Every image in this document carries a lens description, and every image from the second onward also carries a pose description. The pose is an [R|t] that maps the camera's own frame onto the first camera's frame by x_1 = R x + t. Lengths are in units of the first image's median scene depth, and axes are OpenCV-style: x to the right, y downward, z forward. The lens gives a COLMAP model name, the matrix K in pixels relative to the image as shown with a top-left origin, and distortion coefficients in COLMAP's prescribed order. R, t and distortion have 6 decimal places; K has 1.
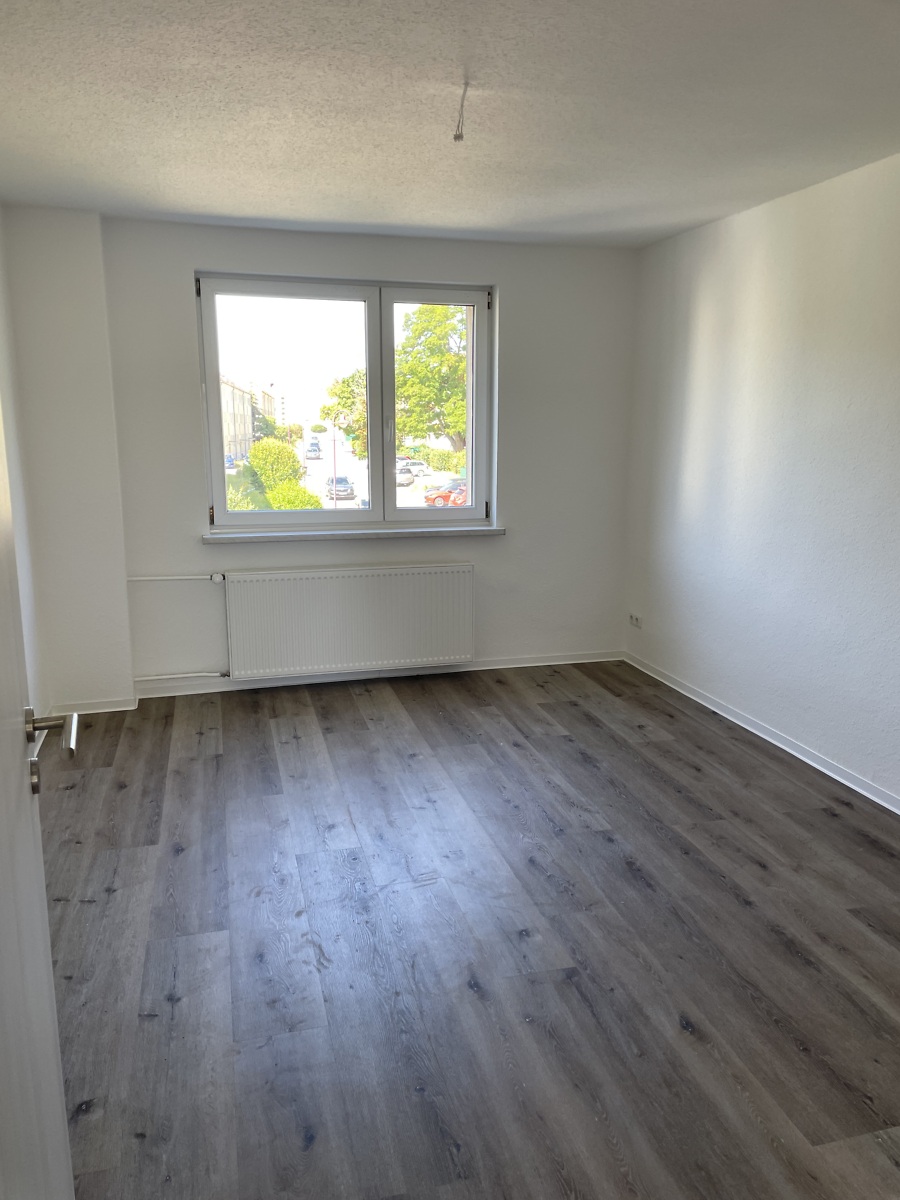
lens RADIAL K [[903.1, 0, 450.0], [0, 903.1, 600.0], [0, 0, 1]] dist [-0.010959, -0.007800]
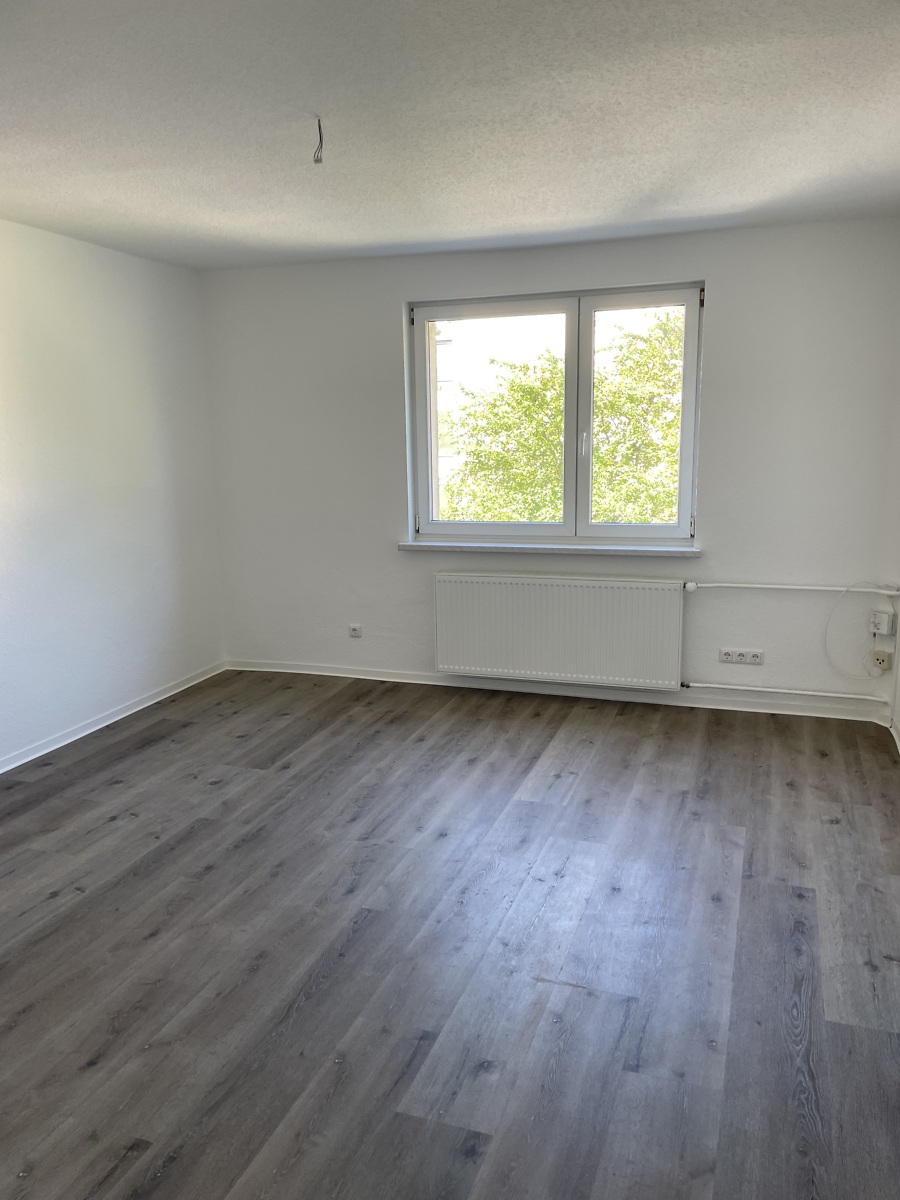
lens RADIAL K [[903.1, 0, 450.0], [0, 903.1, 600.0], [0, 0, 1]] dist [-0.010959, -0.007800]
pose [[0.828110, 0.074203, -0.555632, 0.369929], [-0.083120, 0.996497, 0.009197, -0.017378], [0.554368, 0.038567, 0.831377, 0.123576]]
